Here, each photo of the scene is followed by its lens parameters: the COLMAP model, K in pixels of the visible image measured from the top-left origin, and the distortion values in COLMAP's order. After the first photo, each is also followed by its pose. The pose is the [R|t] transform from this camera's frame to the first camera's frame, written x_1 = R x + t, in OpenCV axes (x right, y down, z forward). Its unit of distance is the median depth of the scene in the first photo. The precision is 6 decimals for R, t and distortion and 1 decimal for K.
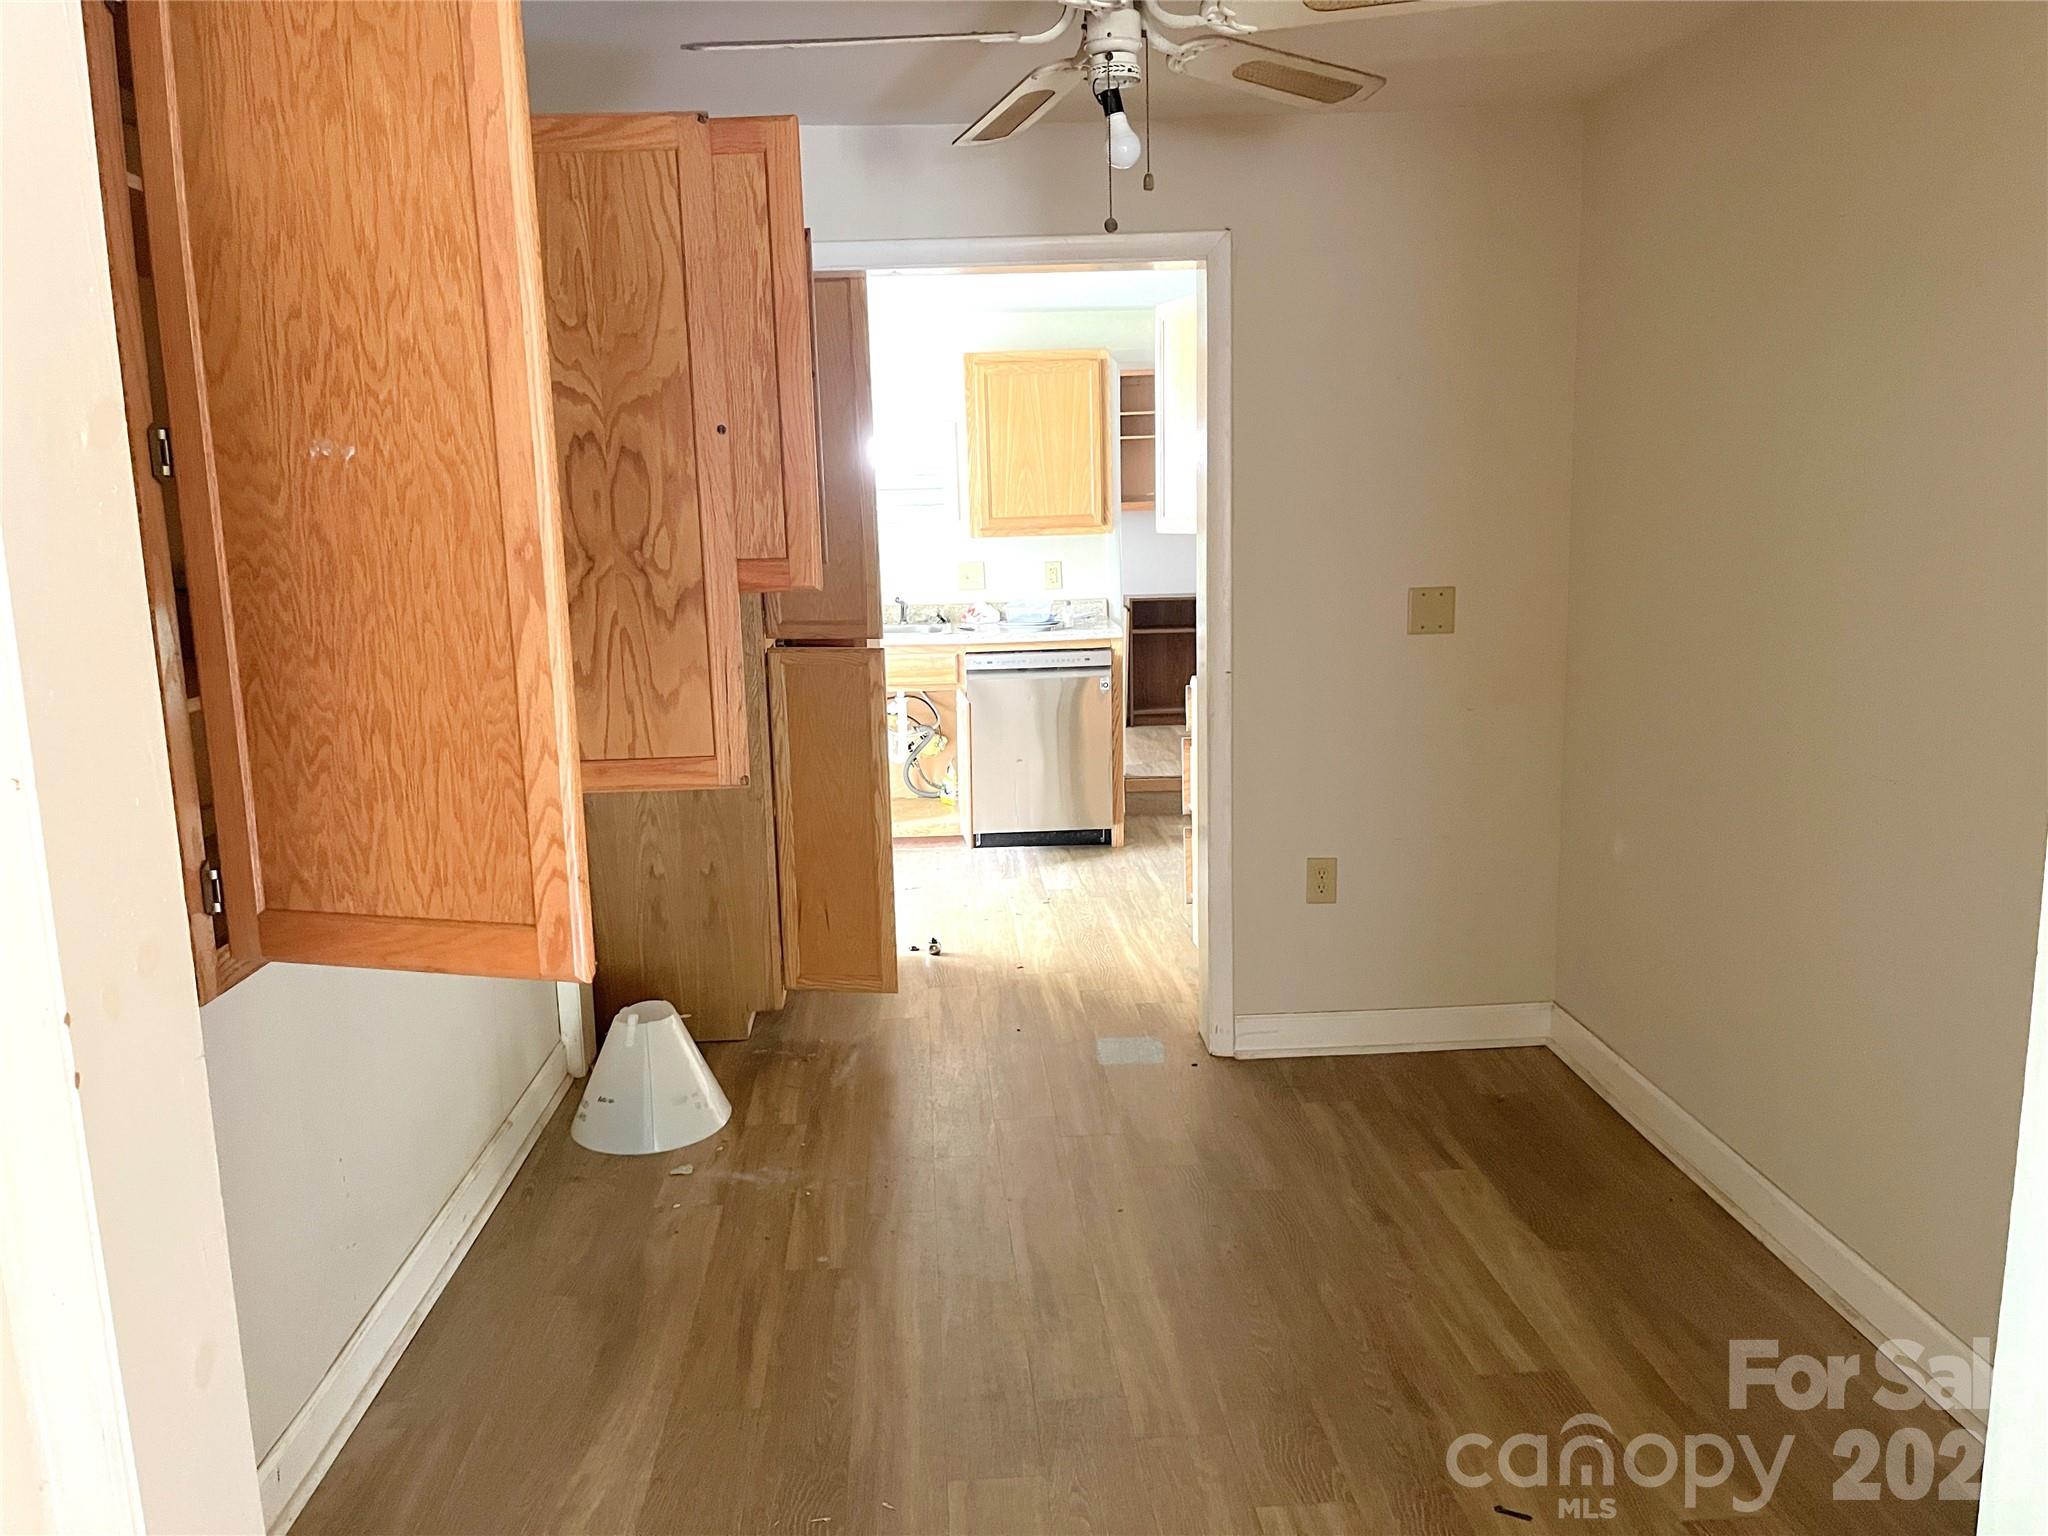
lens RADIAL K [[1546.4, 0, 1019.0], [0, 1546.4, 768.0], [0, 0, 1]] dist [0.047751, -0.044578]
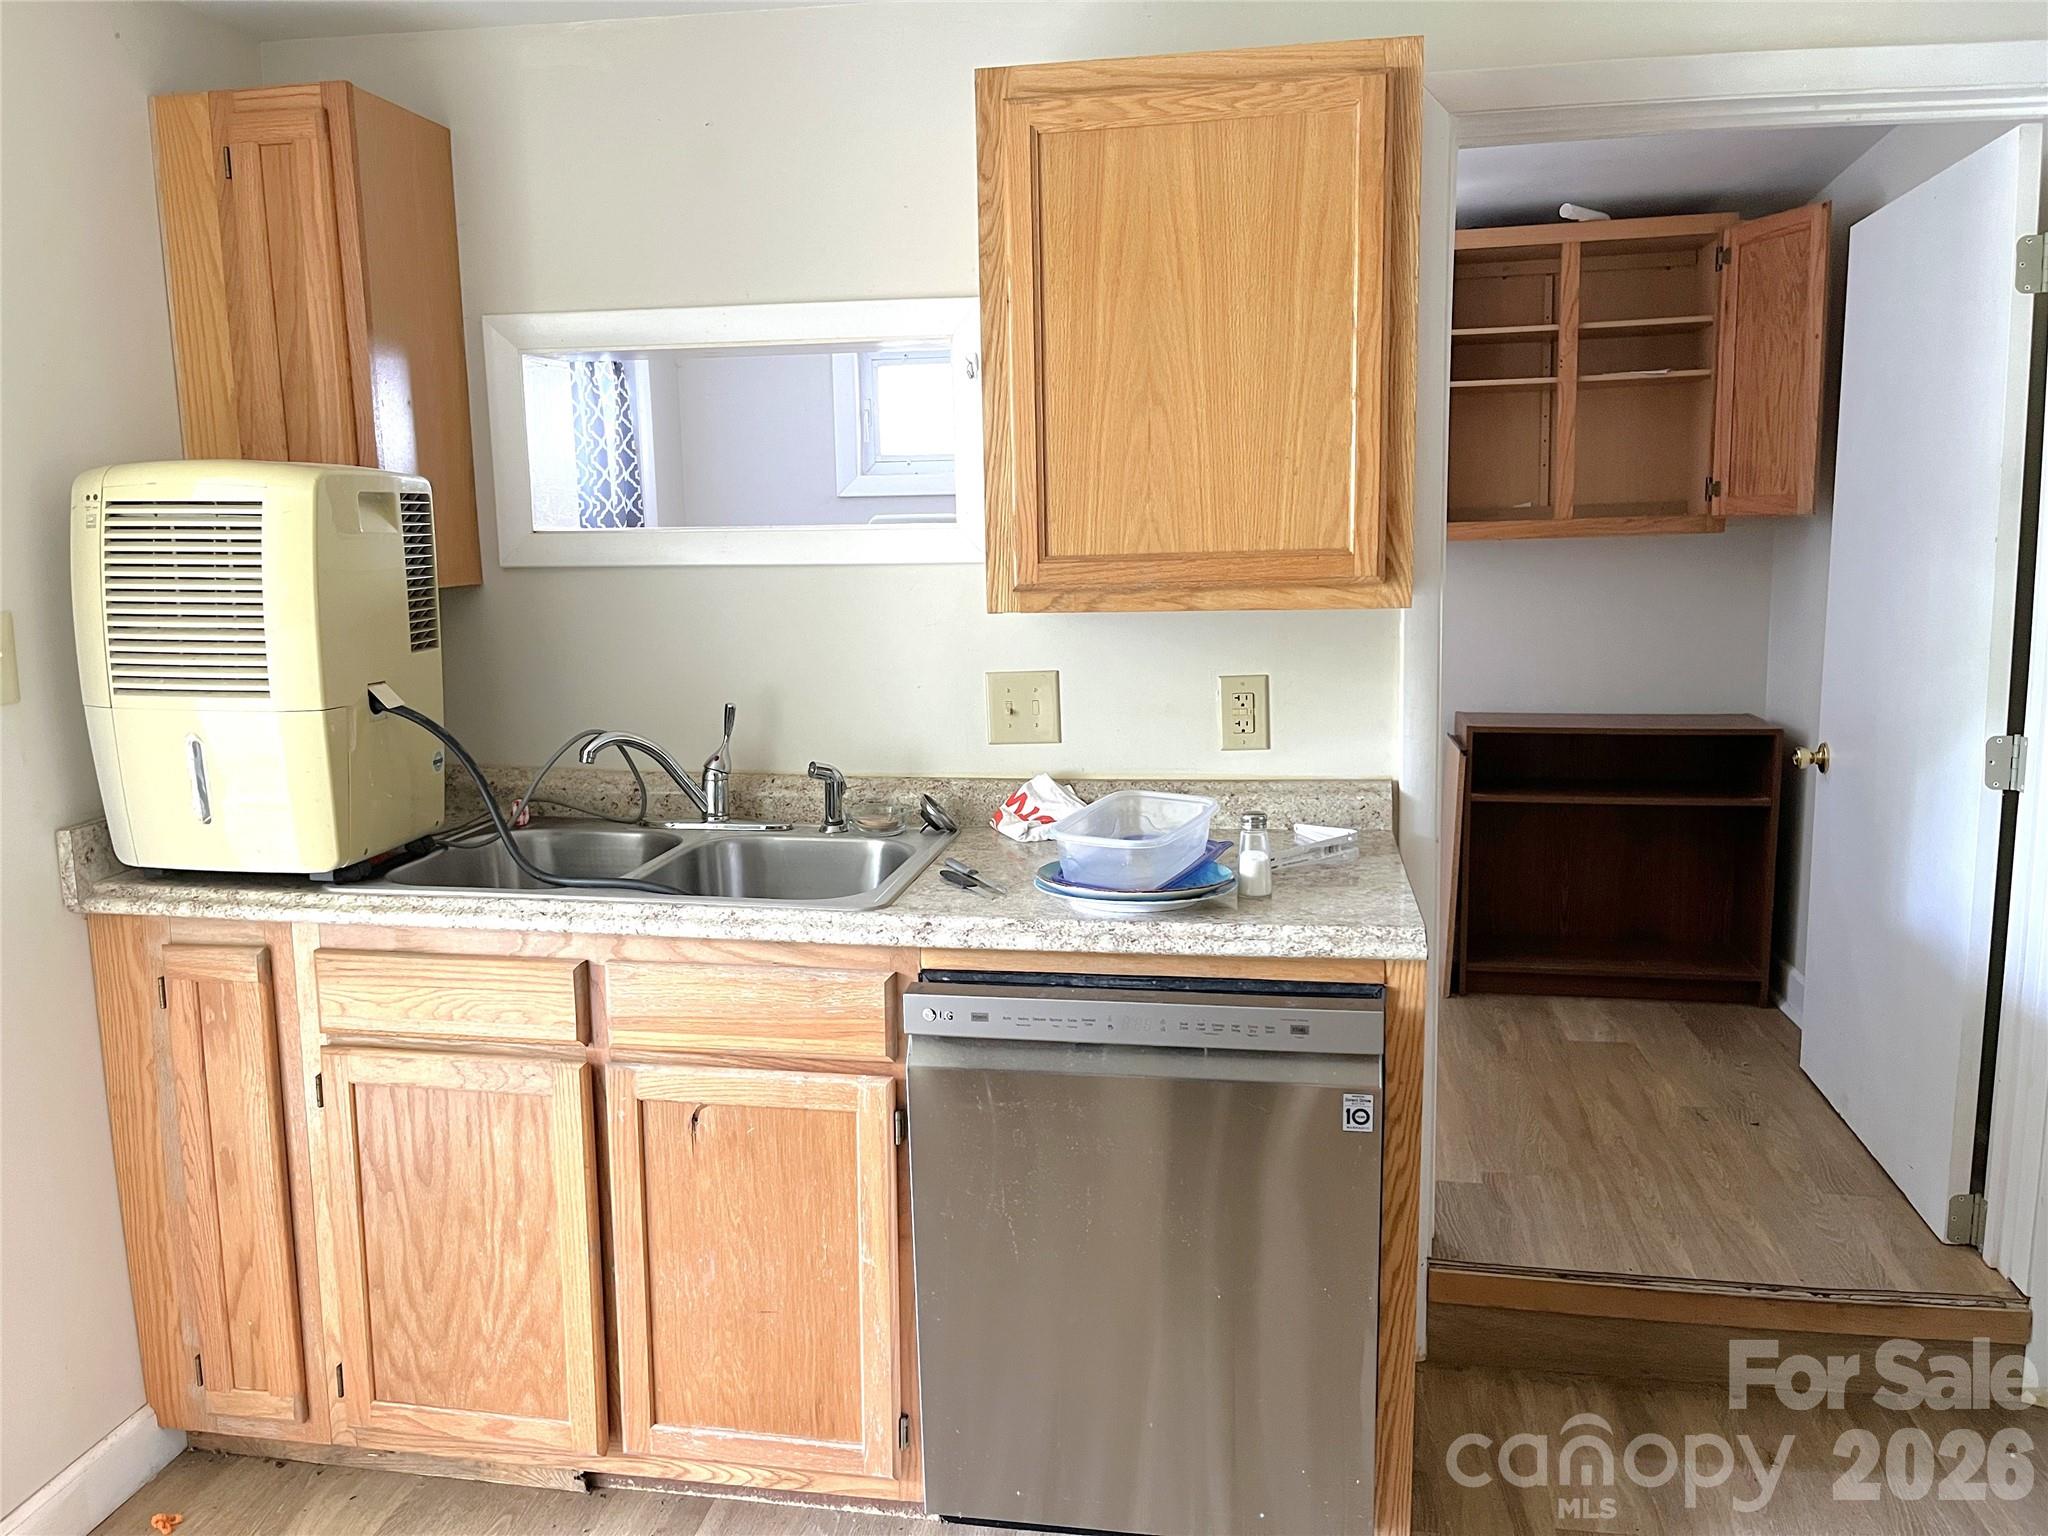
lens RADIAL K [[1546.4, 0, 1019.0], [0, 1546.4, 720.6], [0, 0, 1]] dist [0.047751, -0.044578]
pose [[0.976126, 0.040521, -0.213391, 0.050828], [-0.050018, 0.997975, -0.039294, -0.111313], [0.211367, 0.049029, 0.976176, 0.665645]]
